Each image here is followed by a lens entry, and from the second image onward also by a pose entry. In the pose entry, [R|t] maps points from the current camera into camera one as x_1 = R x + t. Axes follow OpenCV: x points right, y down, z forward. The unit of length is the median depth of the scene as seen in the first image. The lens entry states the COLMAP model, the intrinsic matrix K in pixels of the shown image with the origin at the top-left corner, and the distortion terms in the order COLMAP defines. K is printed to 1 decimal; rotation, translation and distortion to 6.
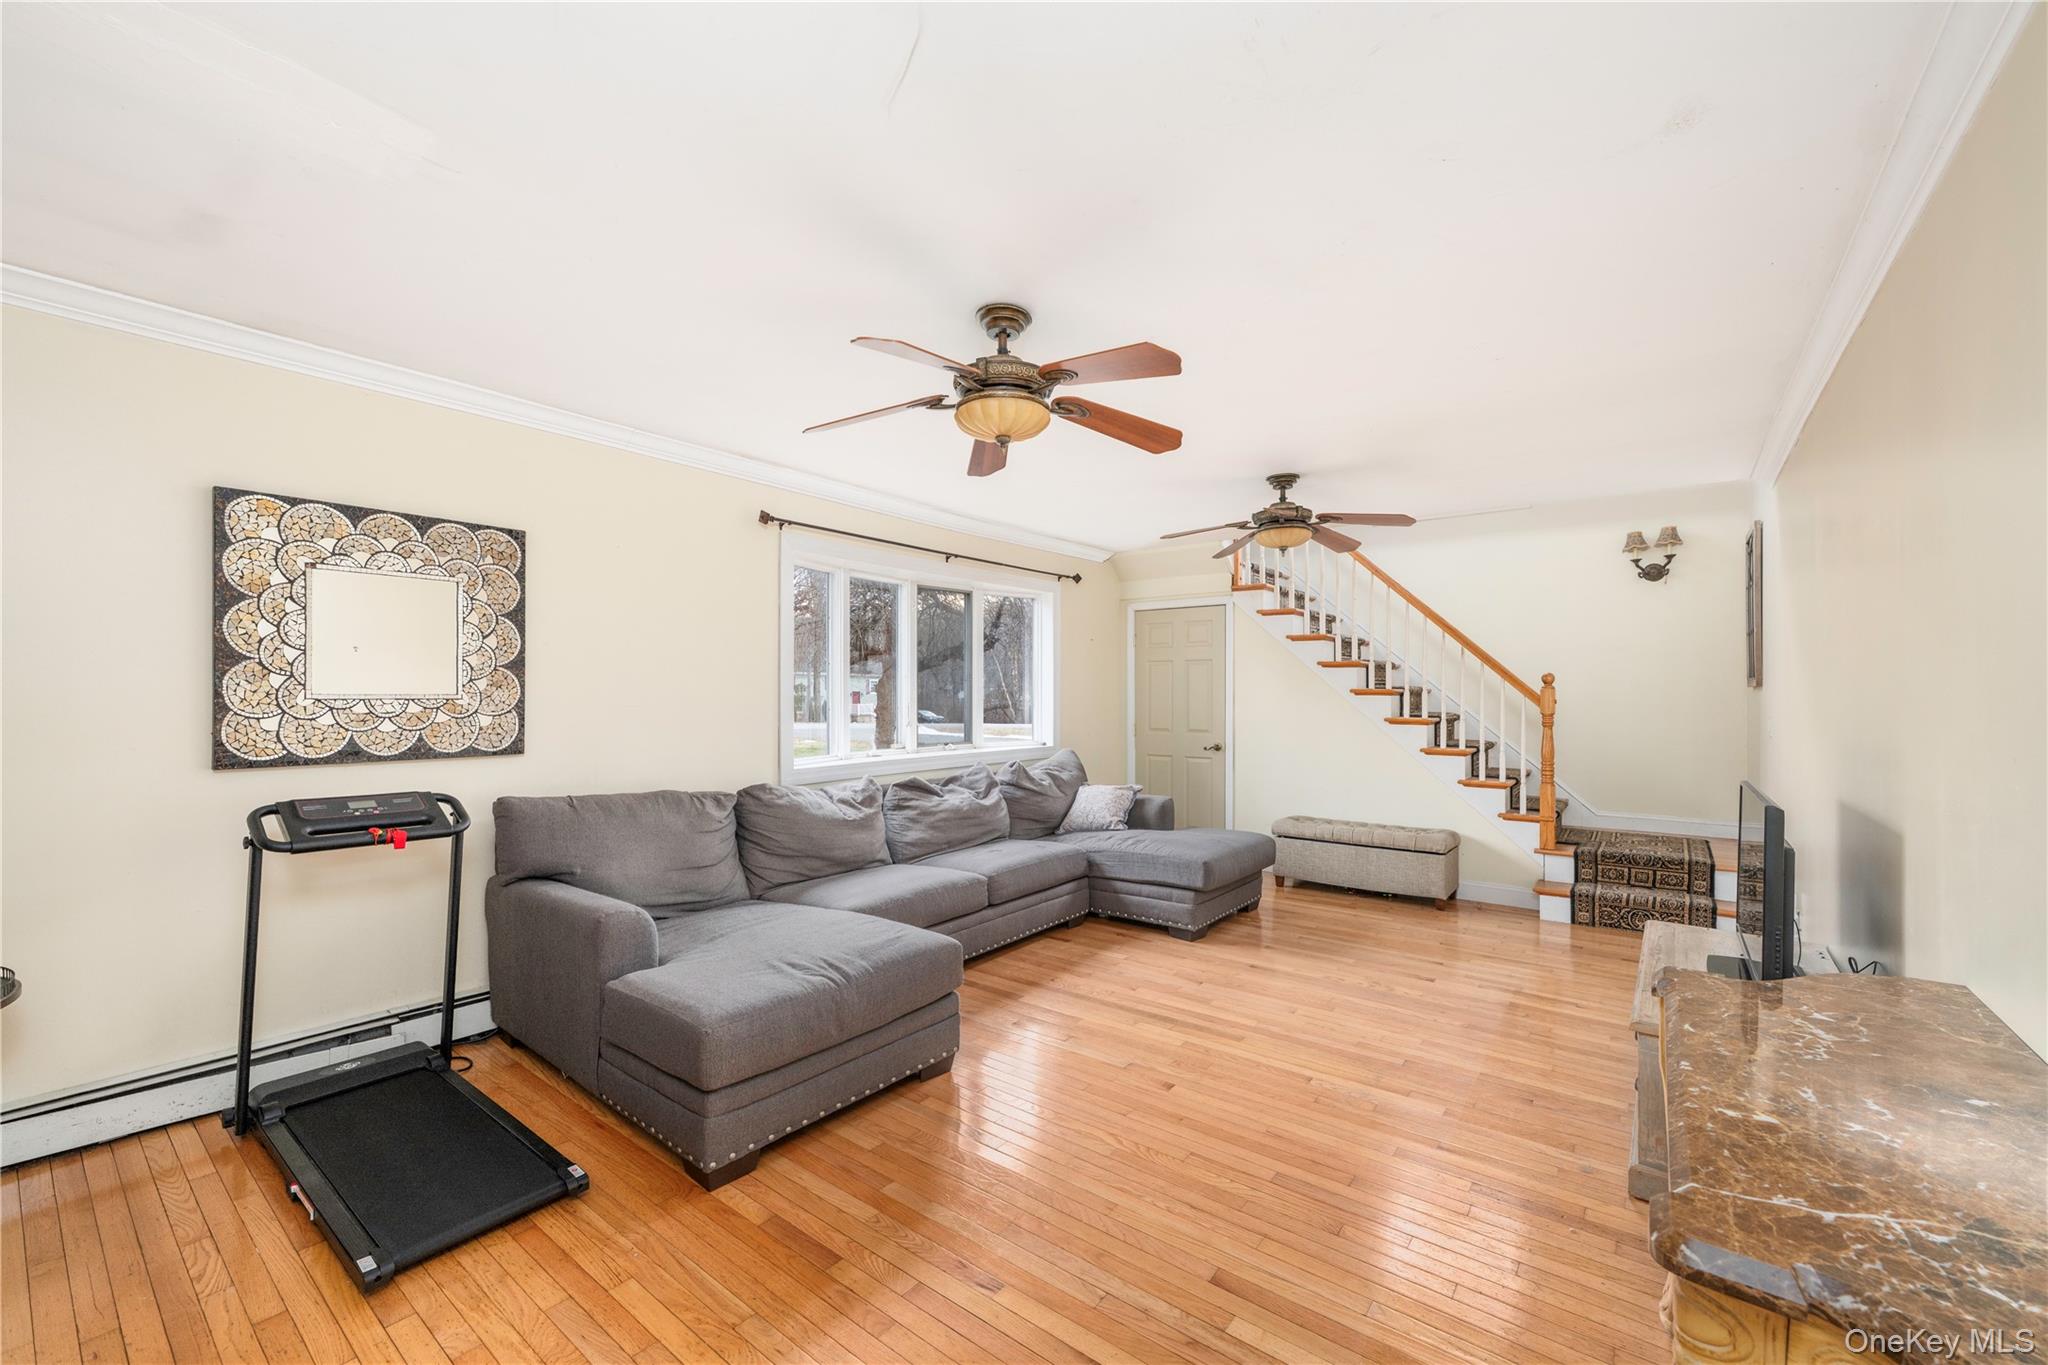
lens RADIAL K [[814.3, 0, 1020.9], [0, 814.3, 693.0], [0, 0, 1]] dist [-0.000254, -0.000090]
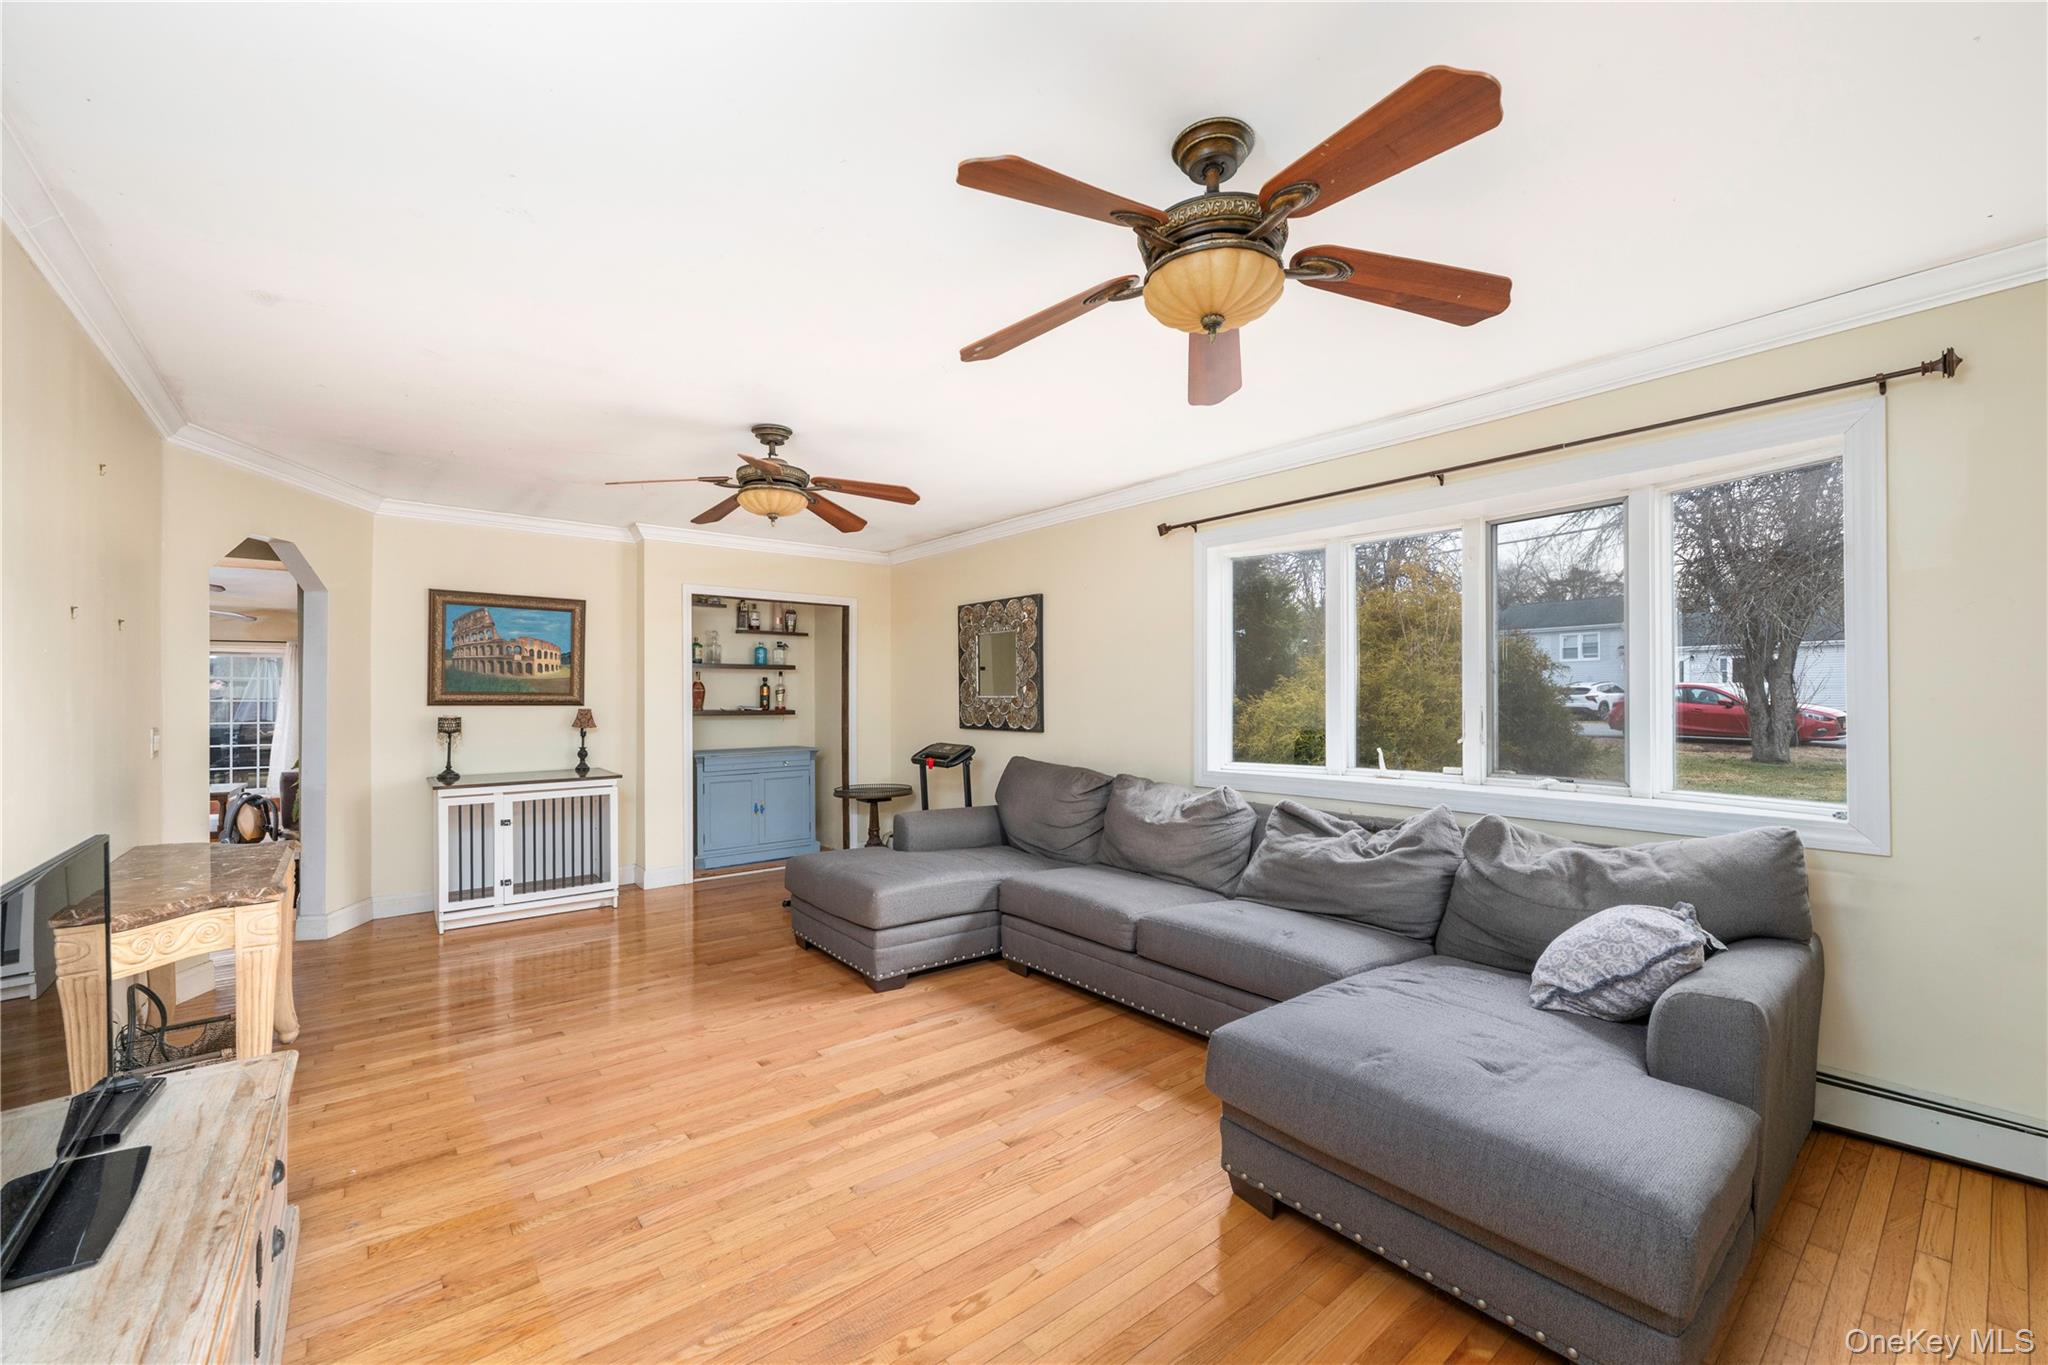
lens RADIAL K [[814.3, 0, 1020.9], [0, 814.3, 693.0], [0, 0, 1]] dist [-0.000254, -0.000090]
pose [[-0.220869, -0.003418, -0.975297, 0.937034], [0.003043, 0.999987, -0.004194, 0.004753], [0.975299, -0.003894, -0.220856, 1.279880]]
